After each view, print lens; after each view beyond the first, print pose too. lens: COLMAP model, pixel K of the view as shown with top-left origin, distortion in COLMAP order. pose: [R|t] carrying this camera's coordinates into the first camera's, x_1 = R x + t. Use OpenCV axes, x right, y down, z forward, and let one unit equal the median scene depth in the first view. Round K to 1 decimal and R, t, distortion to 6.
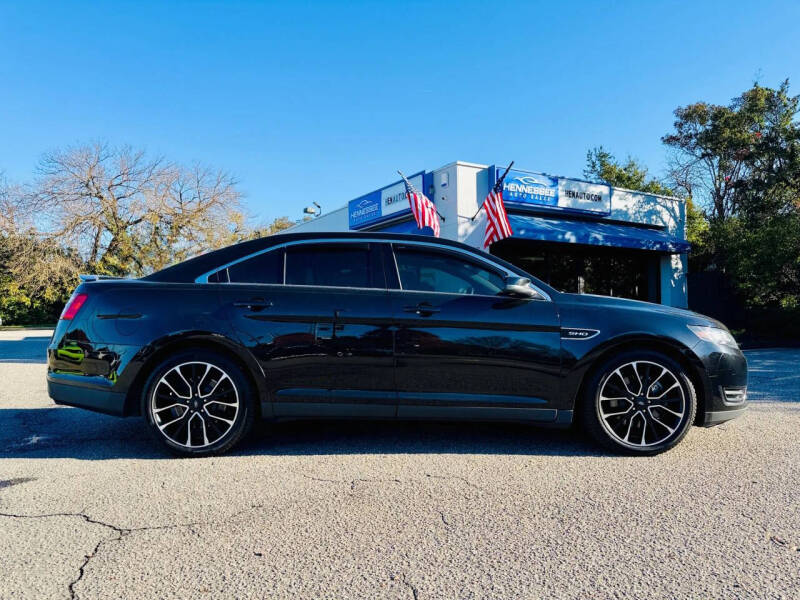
lens RADIAL K [[574.8, 0, 394.6], [0, 574.8, 301.0], [0, 0, 1]] dist [0.015009, -0.027586]
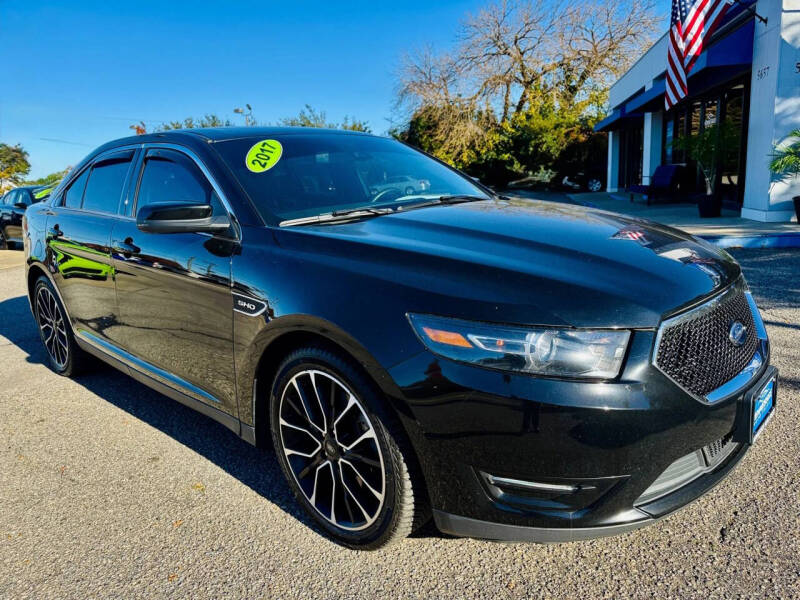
lens RADIAL K [[574.8, 0, 396.7], [0, 574.8, 303.5], [0, 0, 1]] dist [0.015009, -0.027586]
pose [[0.708938, 0.115484, -0.695752, 0.261969], [0.072001, 0.969498, 0.234287, -0.020779], [0.701586, -0.216190, 0.678999, 0.231975]]
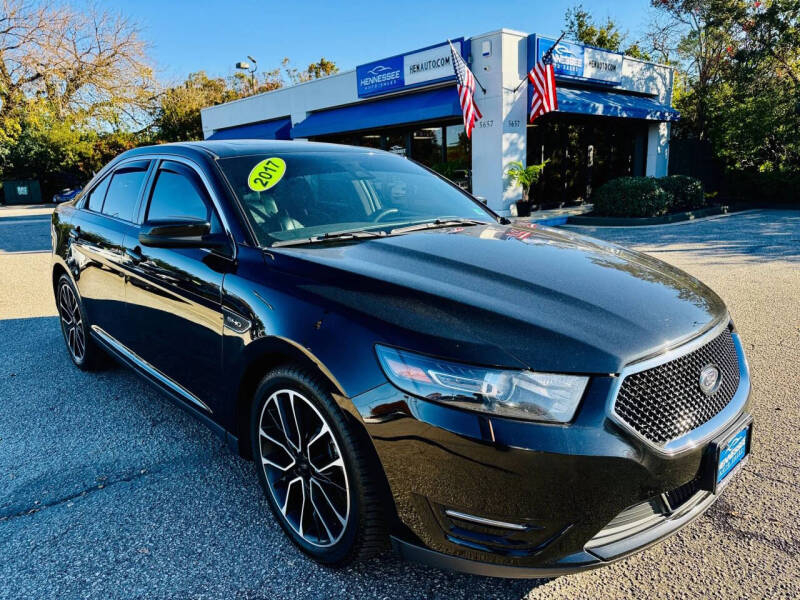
lens RADIAL K [[574.8, 0, 404.8], [0, 574.8, 294.9], [0, 0, 1]] dist [0.015009, -0.027586]
pose [[0.982067, -0.061501, 0.178221, -0.239885], [0.018904, 0.972656, 0.231481, -0.032291], [-0.187584, -0.223961, 0.956375, 0.000424]]
